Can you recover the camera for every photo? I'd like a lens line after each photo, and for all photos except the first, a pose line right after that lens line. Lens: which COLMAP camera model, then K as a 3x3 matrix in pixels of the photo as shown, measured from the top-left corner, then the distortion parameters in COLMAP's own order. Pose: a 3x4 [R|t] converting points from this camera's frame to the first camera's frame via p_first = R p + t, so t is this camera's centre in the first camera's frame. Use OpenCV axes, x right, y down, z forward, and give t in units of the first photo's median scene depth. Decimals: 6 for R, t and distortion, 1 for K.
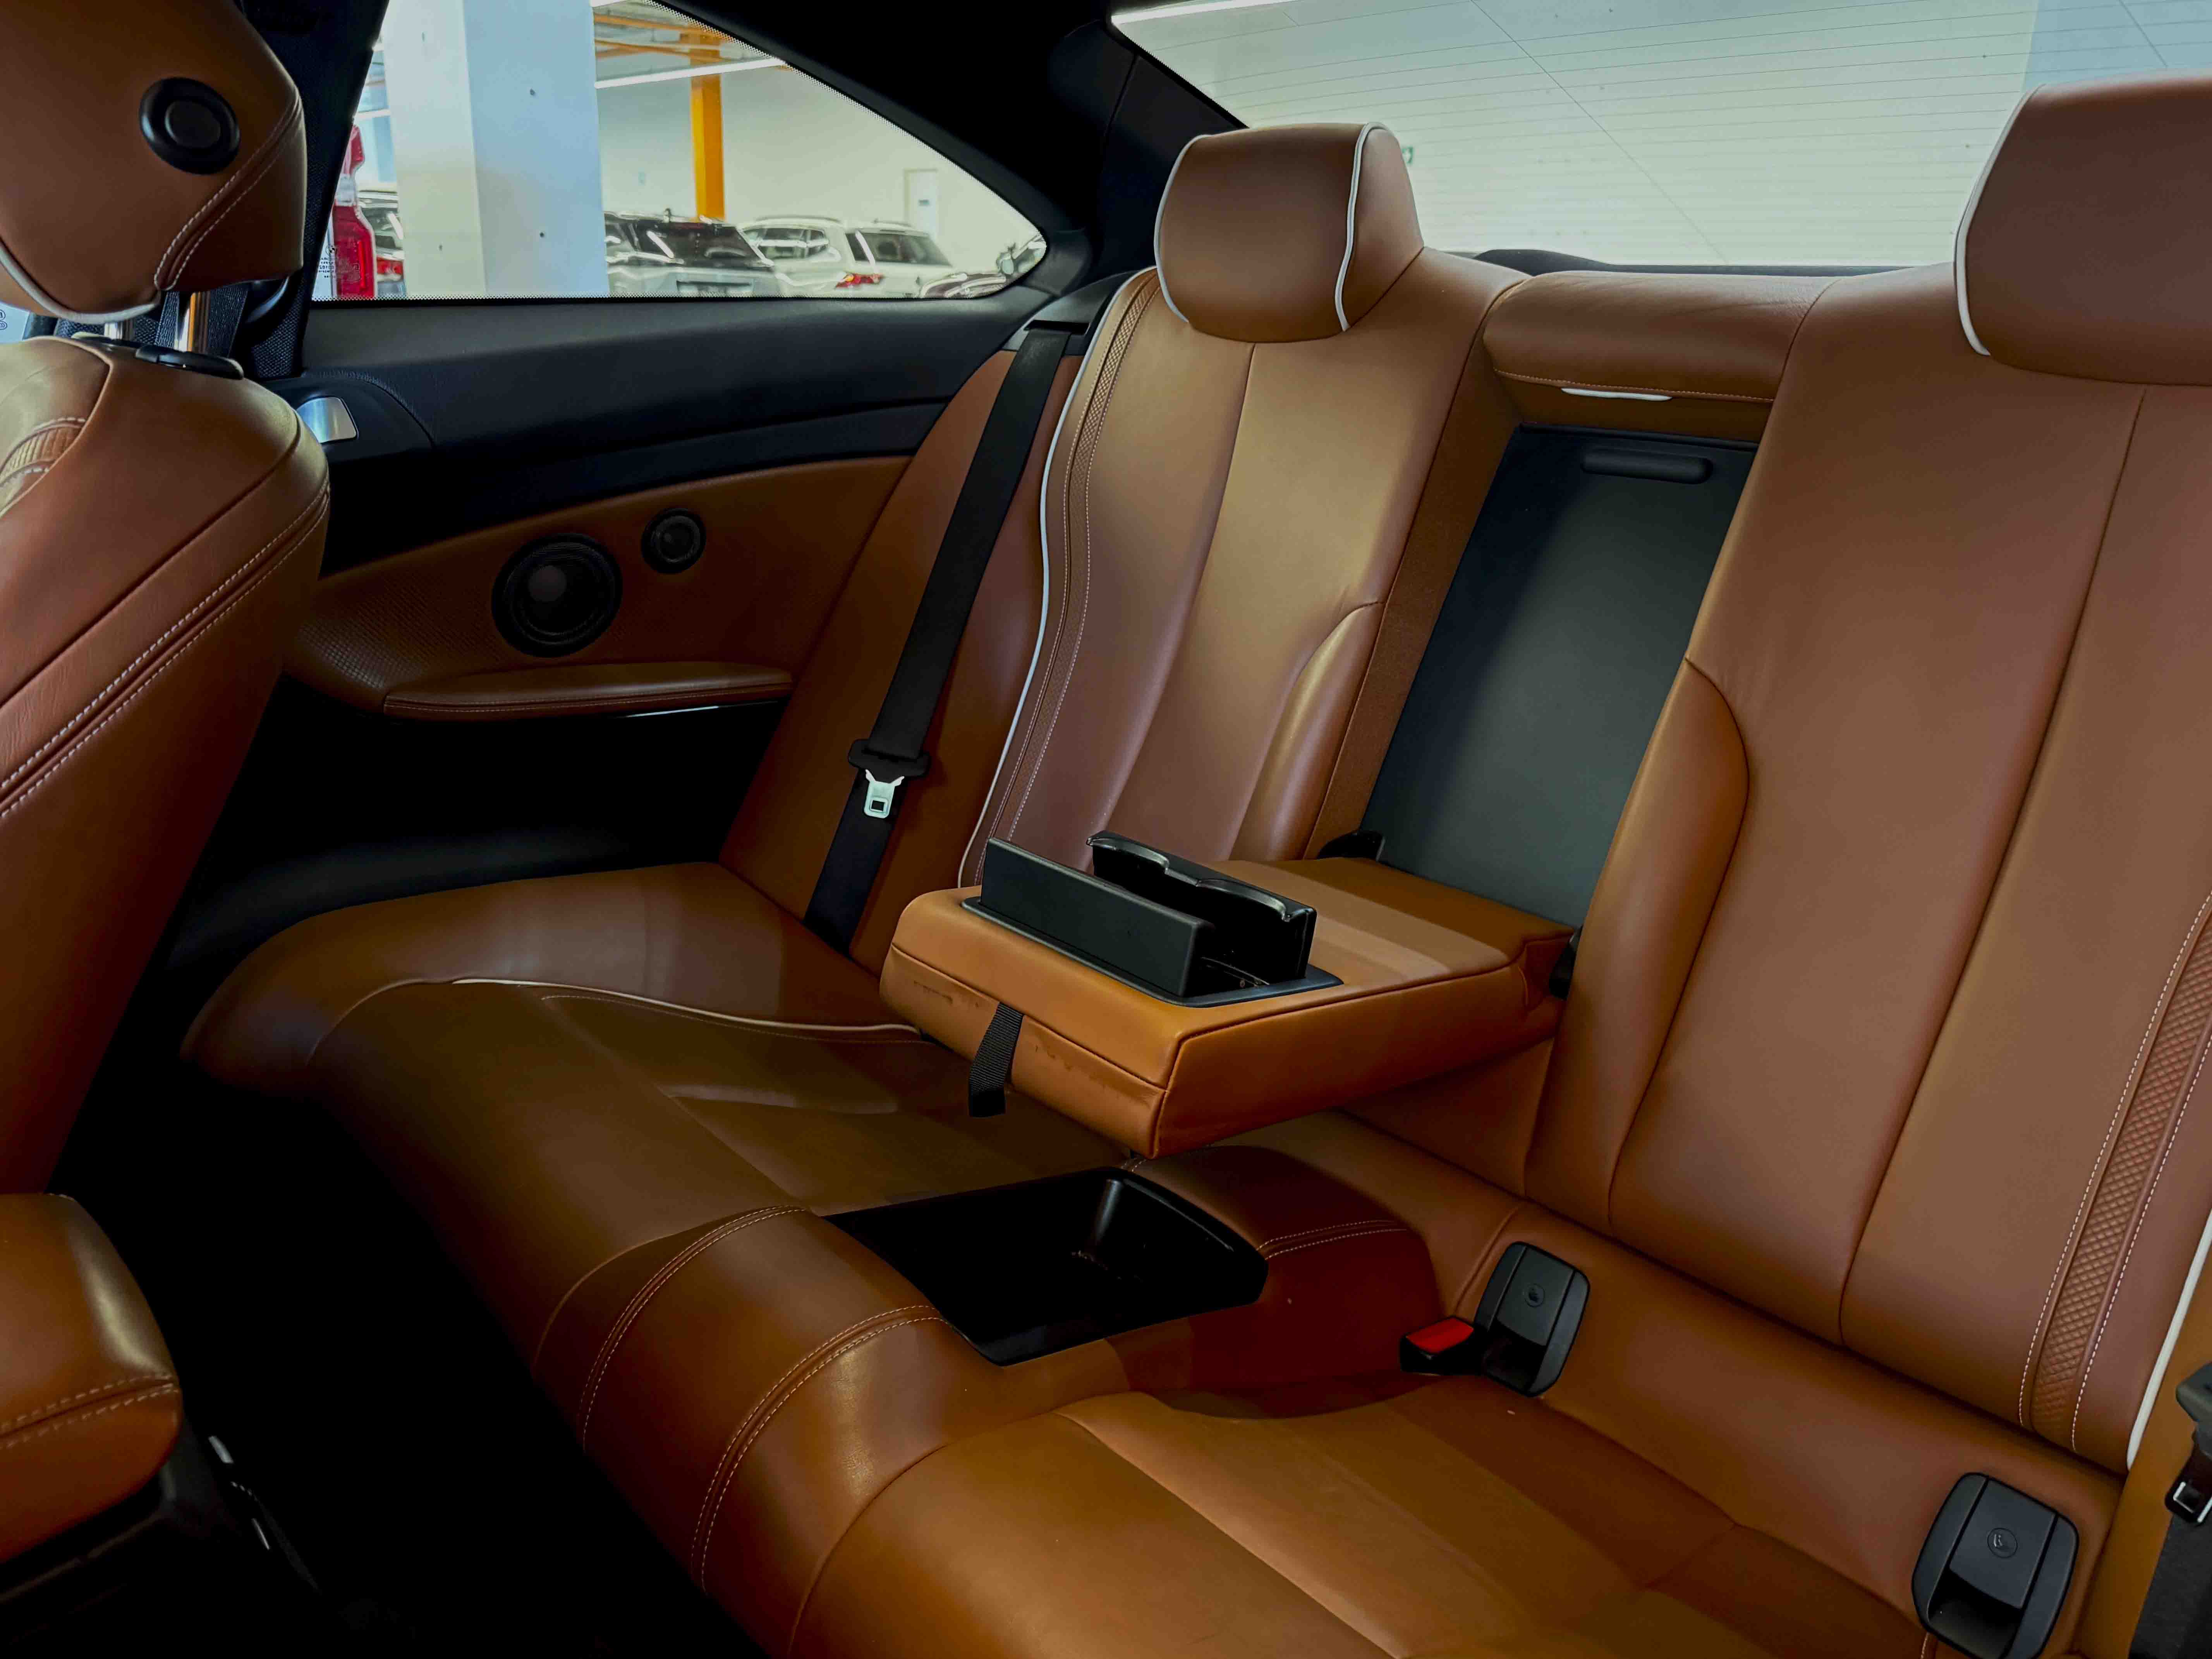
lens RADIAL K [[1644.2, 0, 1120.4], [0, 1644.2, 828.9], [0, 0, 1]] dist [0.023236, -0.041101]
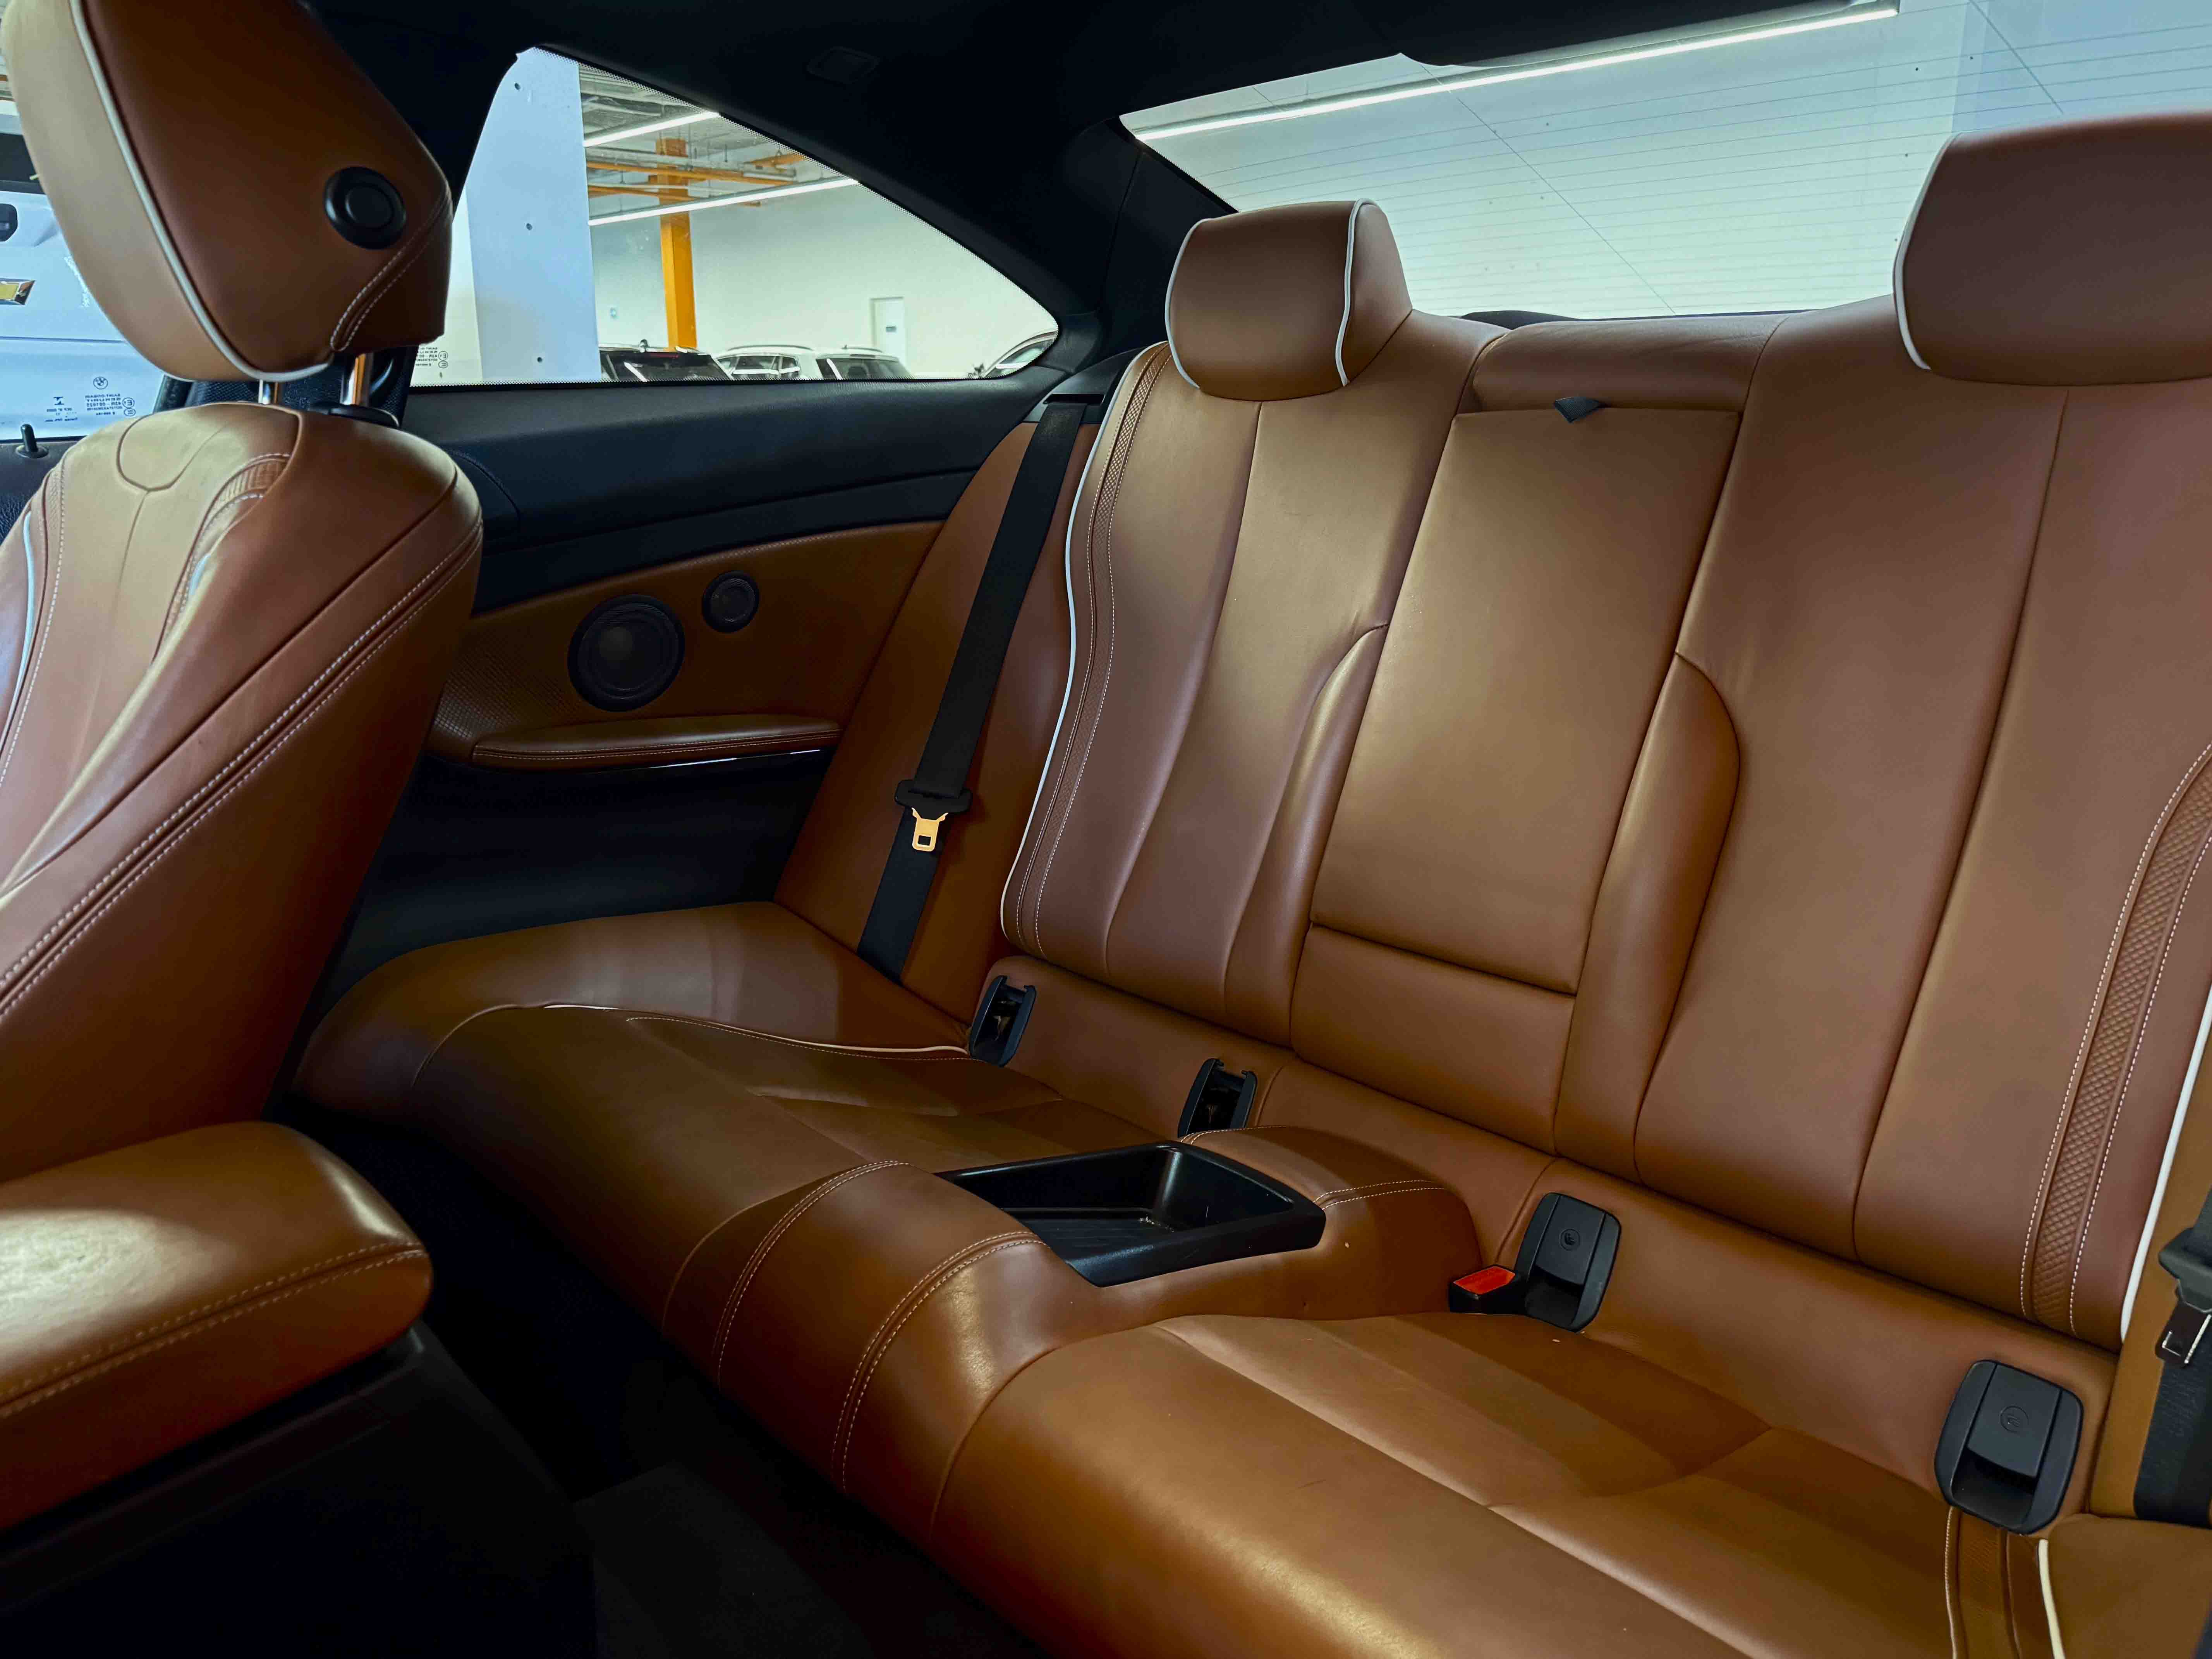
lens RADIAL K [[1644.2, 0, 1109.5], [0, 1644.2, 836.4], [0, 0, 1]] dist [0.023236, -0.041101]
pose [[0.999350, -0.034843, 0.009238, -0.049477], [0.035351, 0.997437, -0.062206, 0.071962], [-0.007047, 0.062492, 0.998021, -0.090745]]
